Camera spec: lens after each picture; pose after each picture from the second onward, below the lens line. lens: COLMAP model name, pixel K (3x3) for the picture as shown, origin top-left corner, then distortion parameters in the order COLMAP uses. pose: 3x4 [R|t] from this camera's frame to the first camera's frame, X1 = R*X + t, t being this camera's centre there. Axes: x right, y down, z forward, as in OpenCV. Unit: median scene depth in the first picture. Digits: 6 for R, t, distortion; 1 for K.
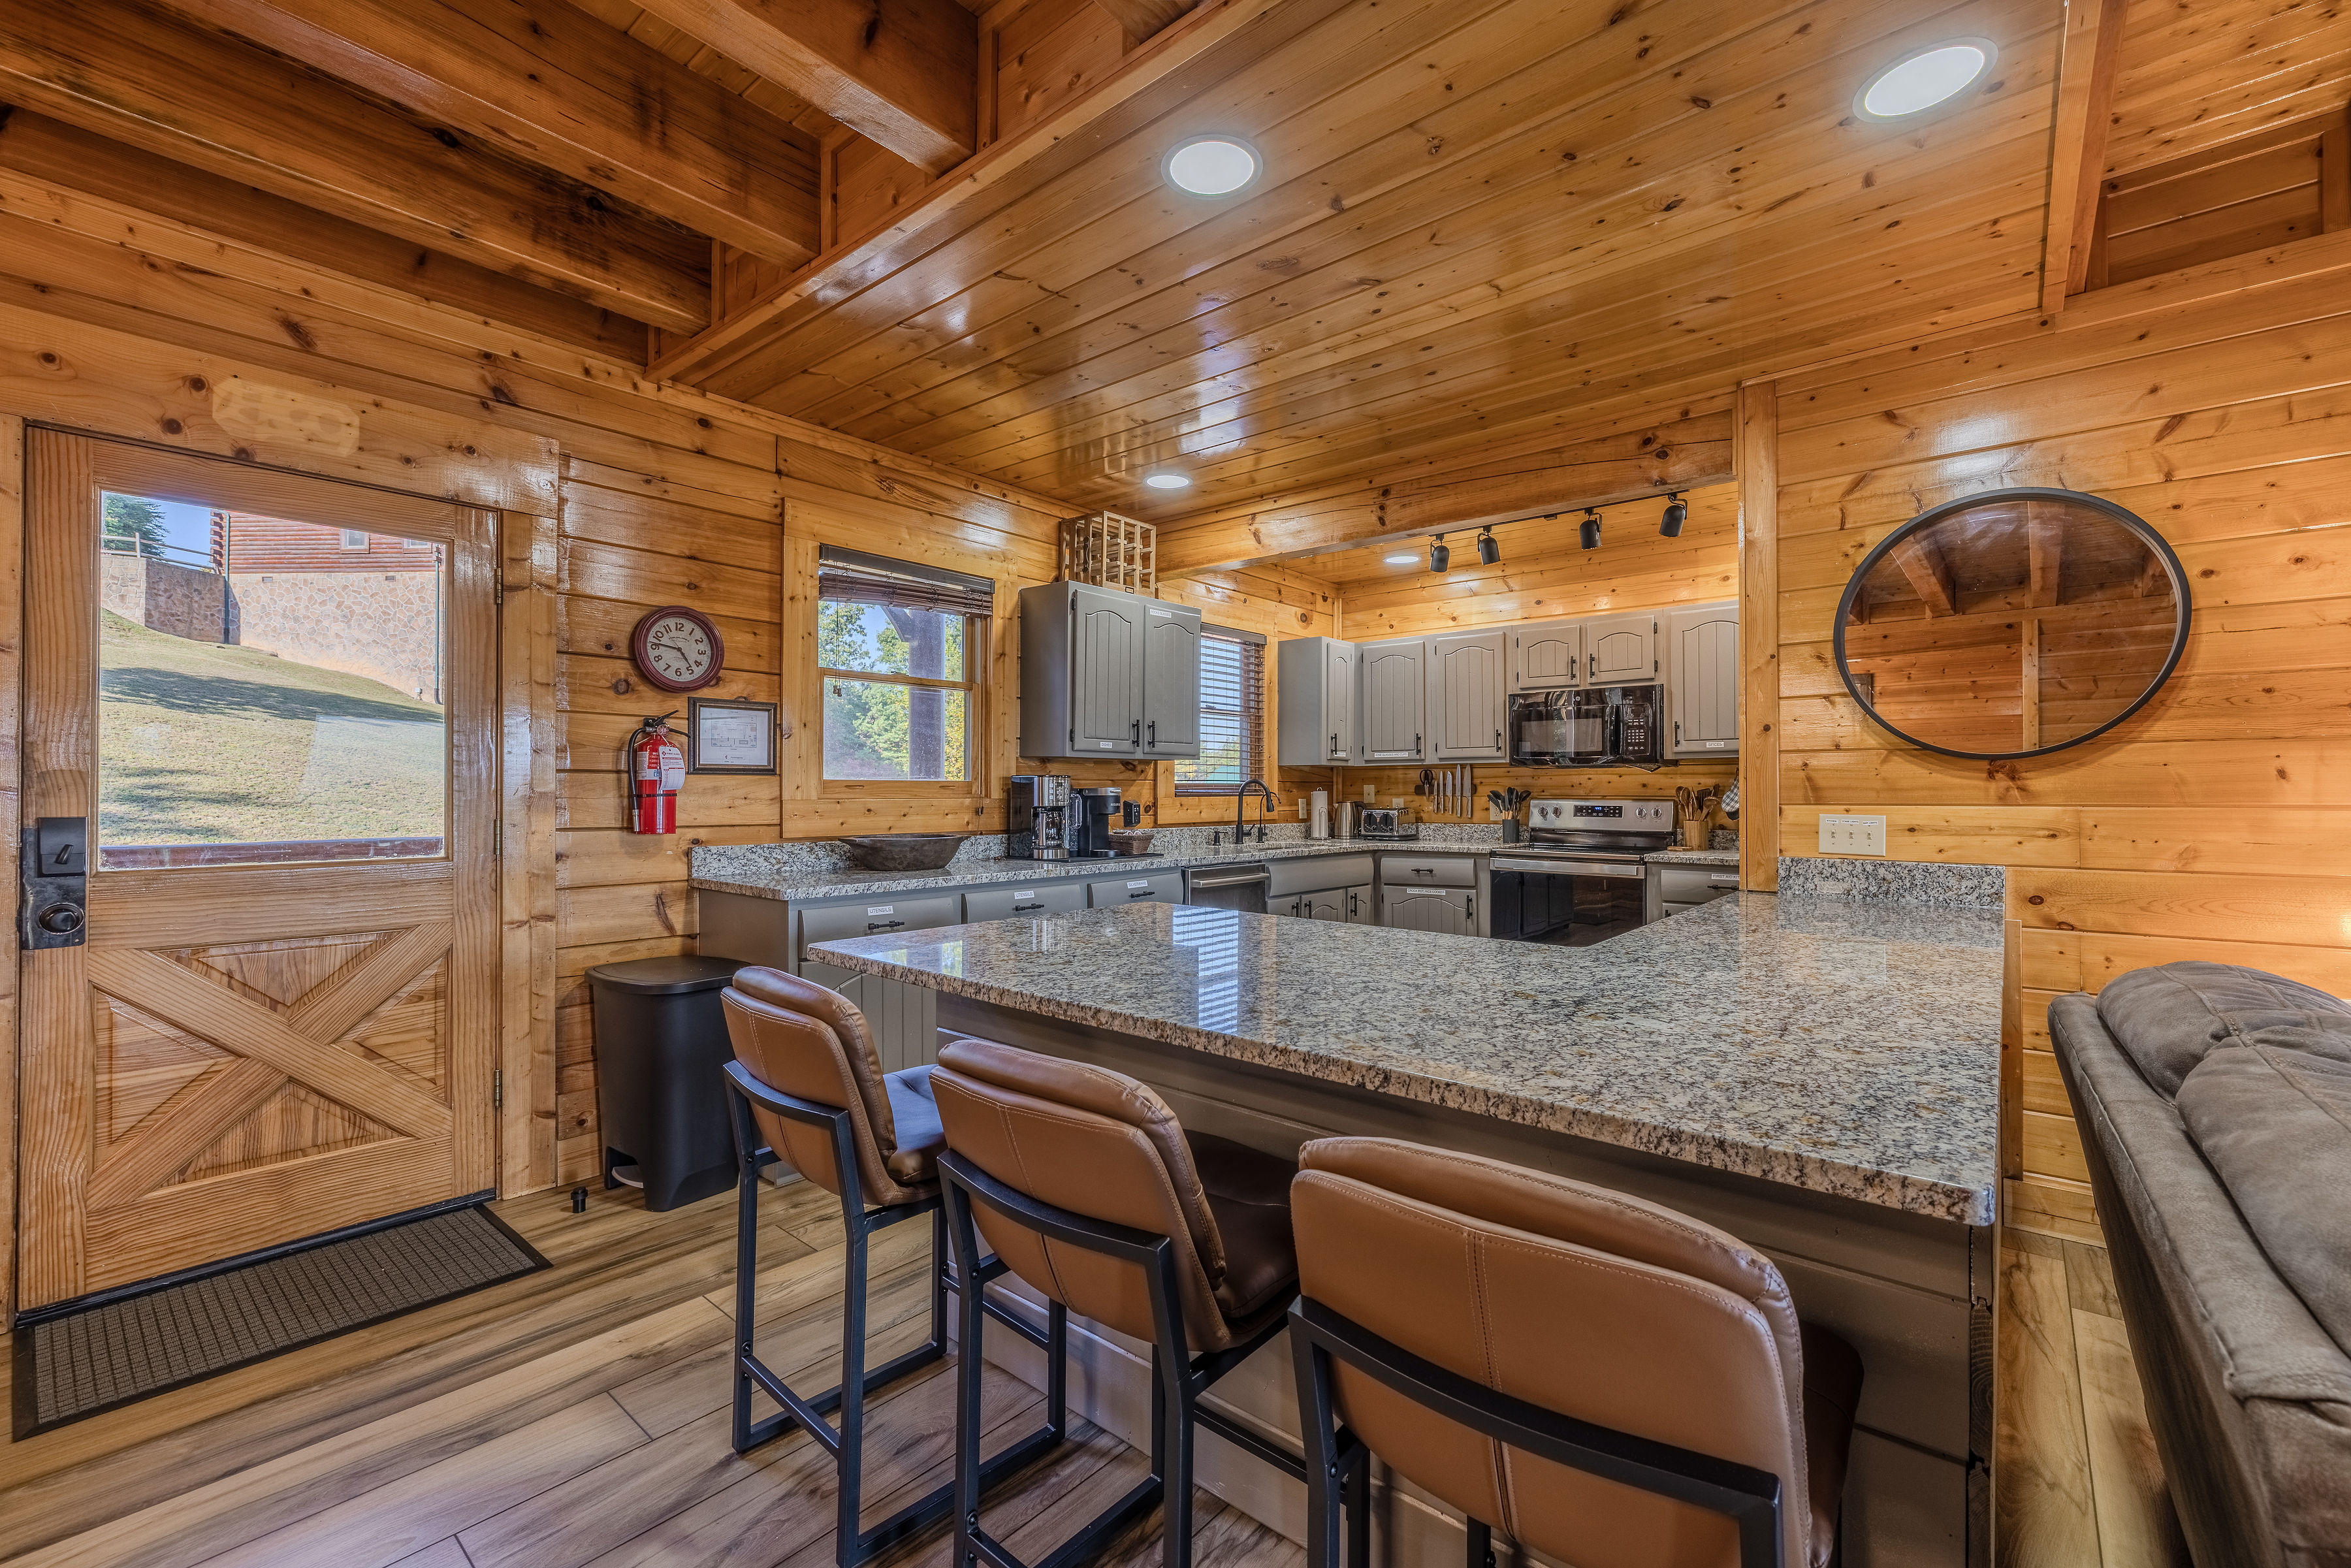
lens RADIAL K [[975.3, 0, 1172.8], [0, 975.3, 776.4], [0, 0, 1]] dist [0.002421, 0.000529]
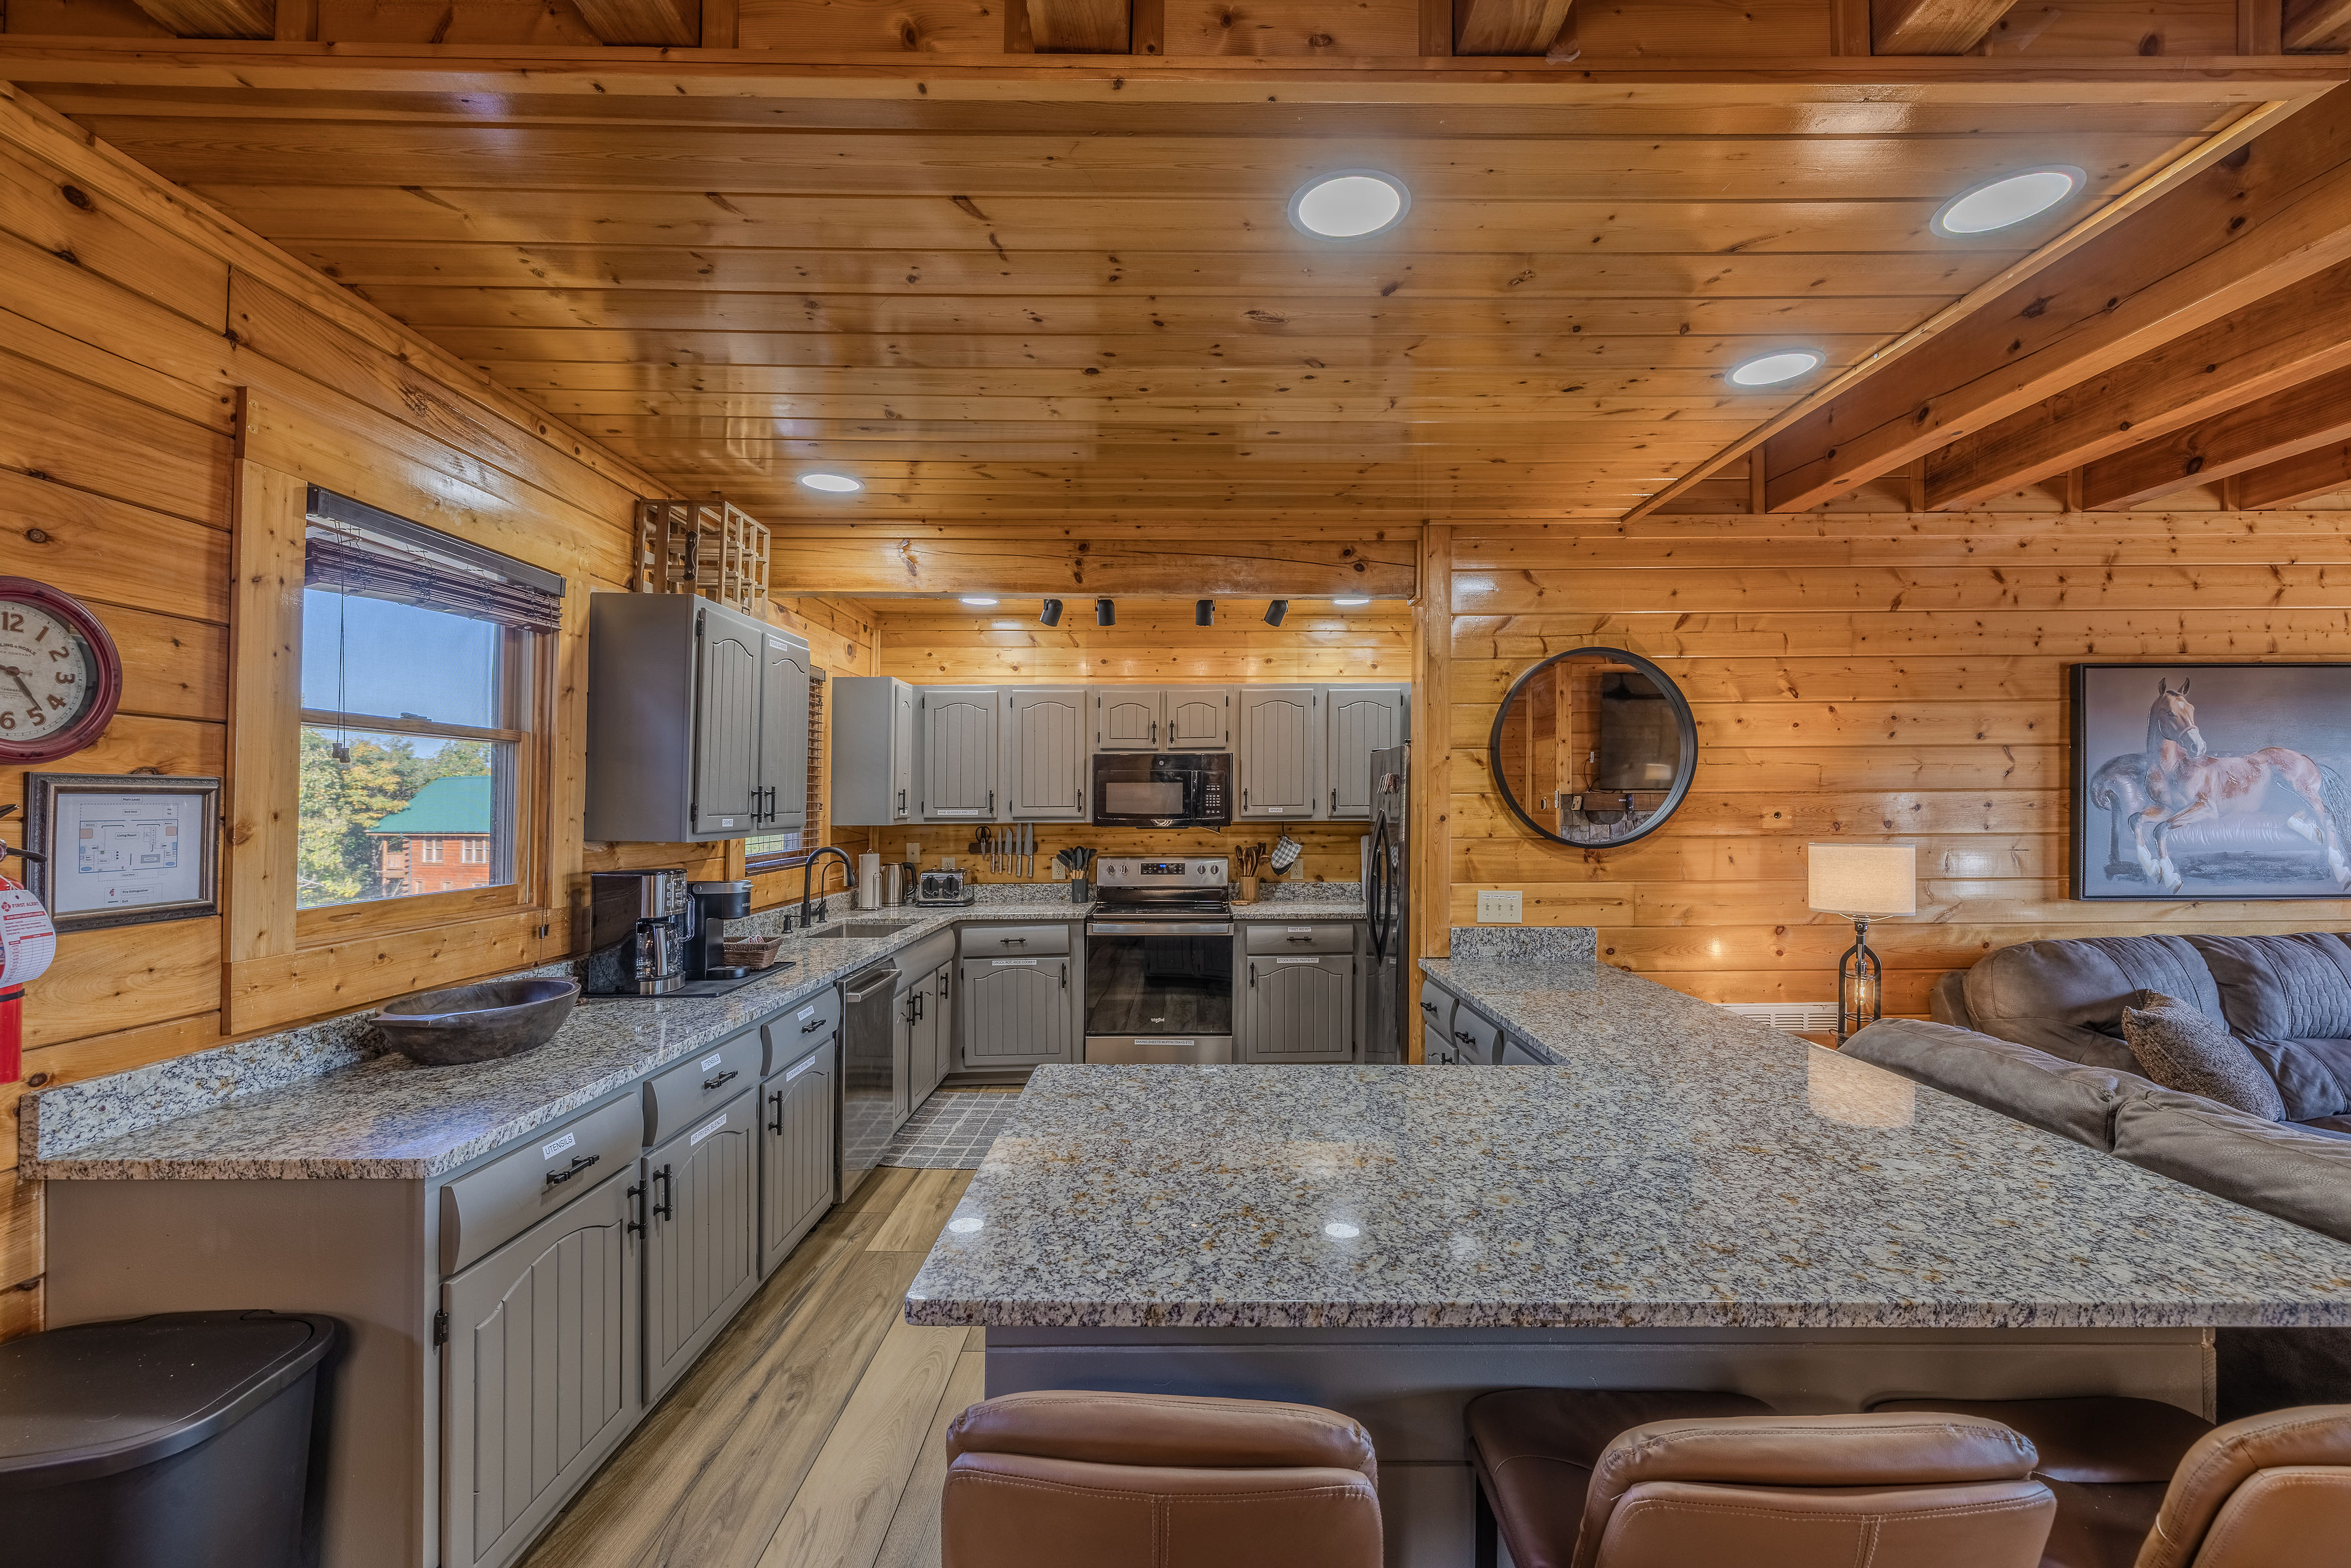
lens RADIAL K [[996.3, 0, 1175.5], [0, 996.3, 784.0], [0, 0, 1]] dist [0.001884, 0.000179]
pose [[0.757204, 0.008608, 0.653122, -0.354795], [-0.006885, 0.999963, -0.005198, -0.069826], [-0.653142, -0.000560, 0.757235, 0.254610]]
